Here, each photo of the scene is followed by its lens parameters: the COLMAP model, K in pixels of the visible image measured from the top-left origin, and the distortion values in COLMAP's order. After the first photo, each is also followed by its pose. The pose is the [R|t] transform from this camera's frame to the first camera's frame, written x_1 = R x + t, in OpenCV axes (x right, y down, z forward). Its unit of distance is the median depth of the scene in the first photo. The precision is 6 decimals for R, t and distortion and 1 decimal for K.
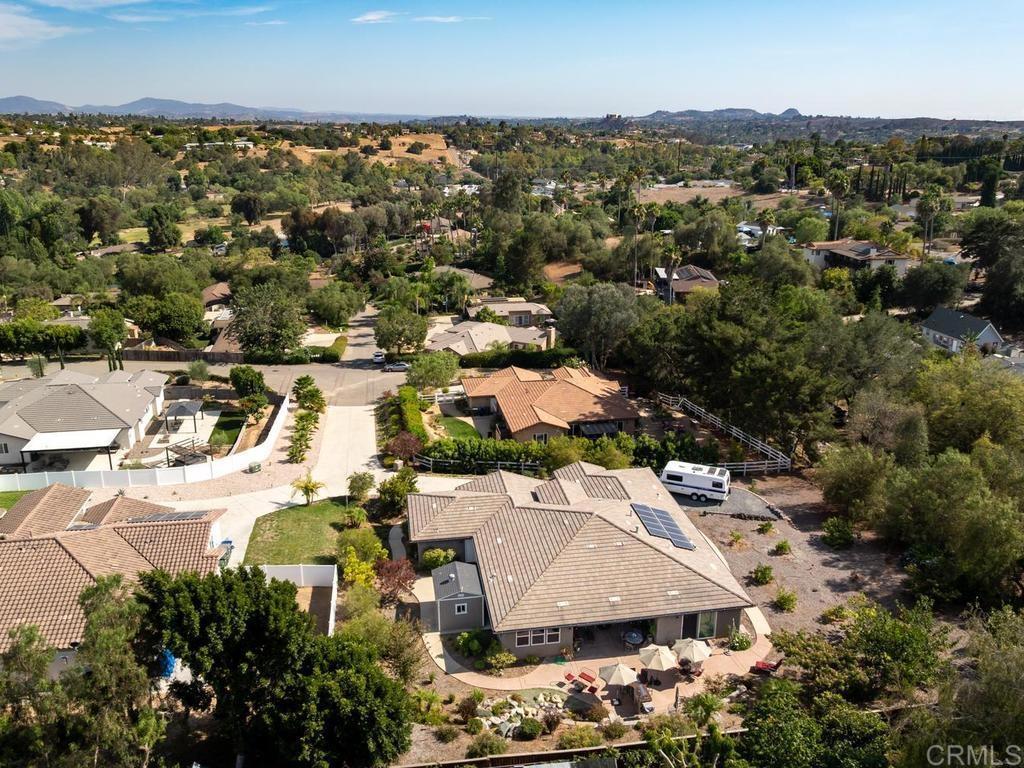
lens RADIAL K [[789.5, 0, 512.0], [0, 789.5, 384.0], [0, 0, 1]] dist [-0.029646, -0.002100]
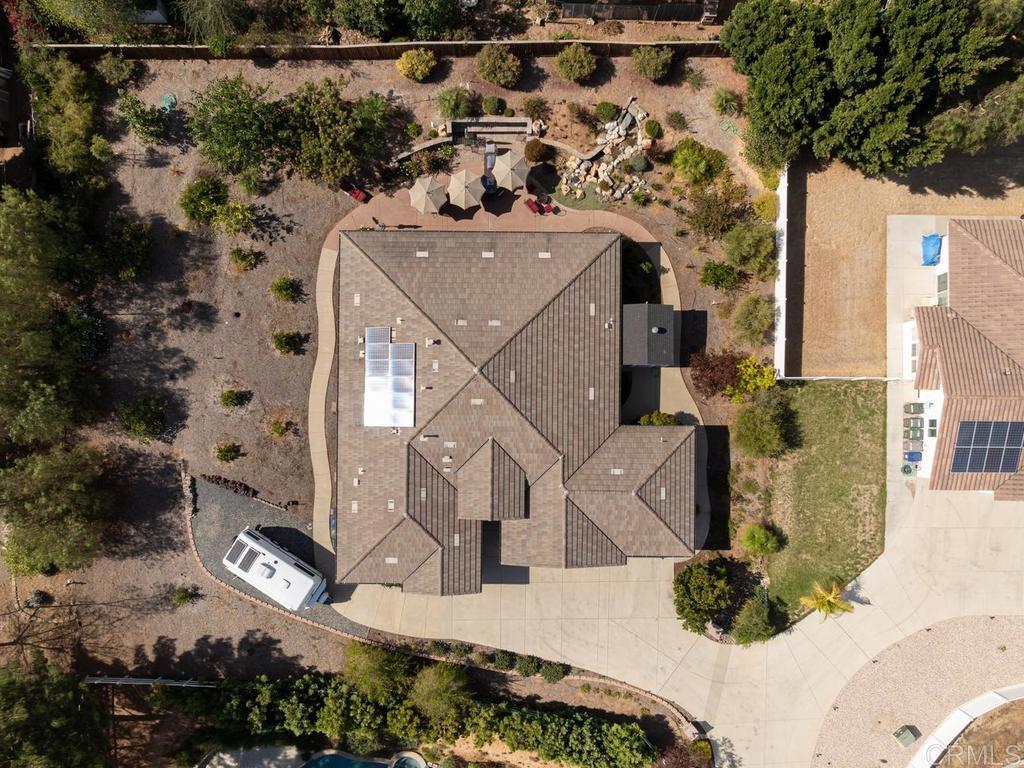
lens RADIAL K [[789.5, 0, 512.0], [0, 789.5, 384.0], [0, 0, 1]] dist [-0.029646, -0.002100]
pose [[-0.985800, -0.167865, -0.004532, 0.033432], [0.045295, -0.291794, 0.955408, -0.274160], [-0.161702, 0.941635, 0.295254, 0.356724]]
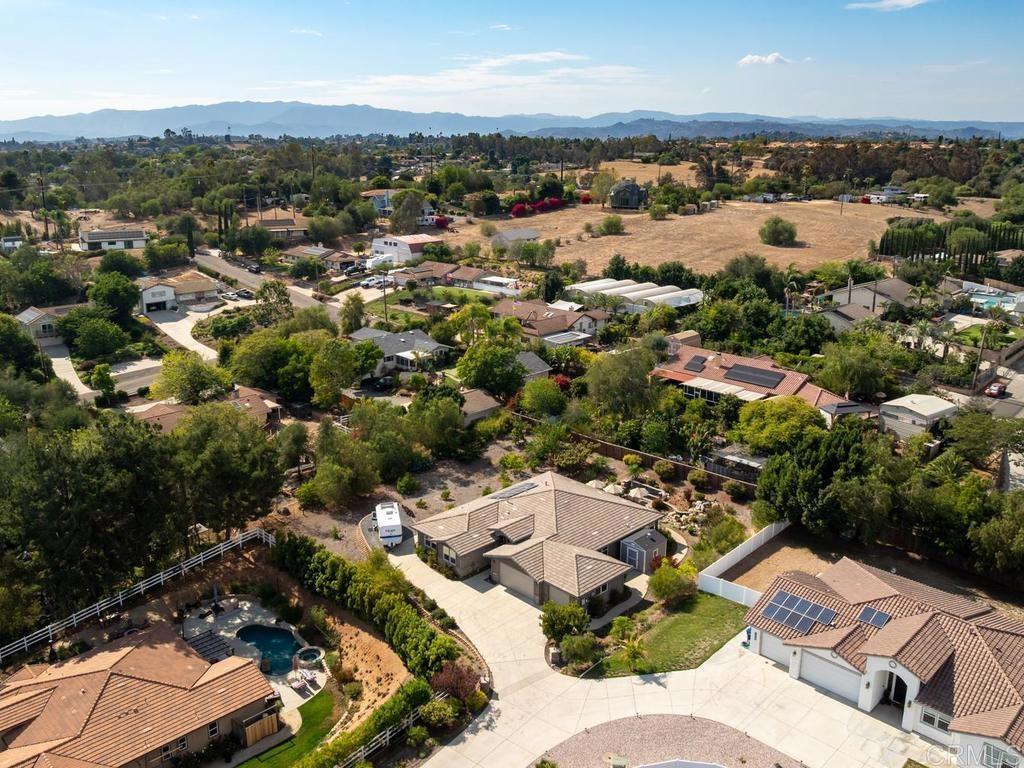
lens RADIAL K [[806.9, 0, 531.3], [0, 806.9, 385.6], [0, 0, 1]] dist [-0.049302, -0.001949]
pose [[-0.595637, -0.237169, 0.767442, -0.455806], [0.244970, 0.856267, 0.454749, -0.324518], [-0.764987, 0.458866, -0.451925, 0.750469]]
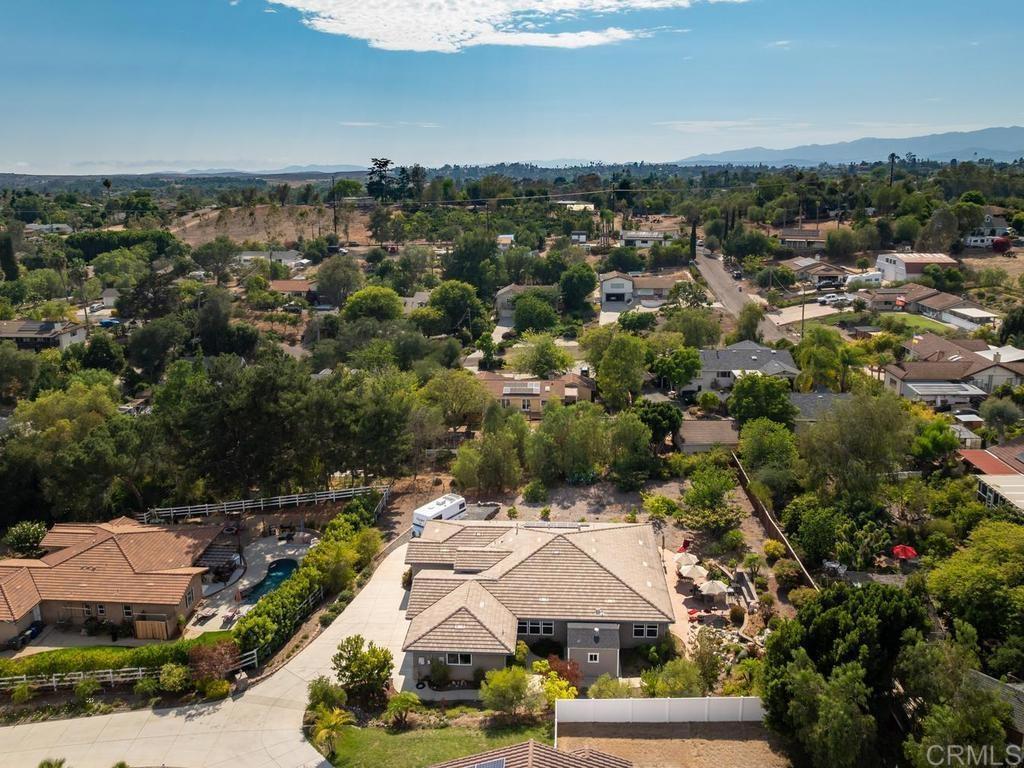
lens RADIAL K [[806.9, 0, 531.3], [0, 806.9, 385.6], [0, 0, 1]] dist [-0.049302, -0.001949]
pose [[0.200847, -0.256124, 0.945548, -0.448545], [0.317447, 0.930150, 0.184523, -0.125683], [-0.926762, 0.263101, 0.268124, 0.306301]]
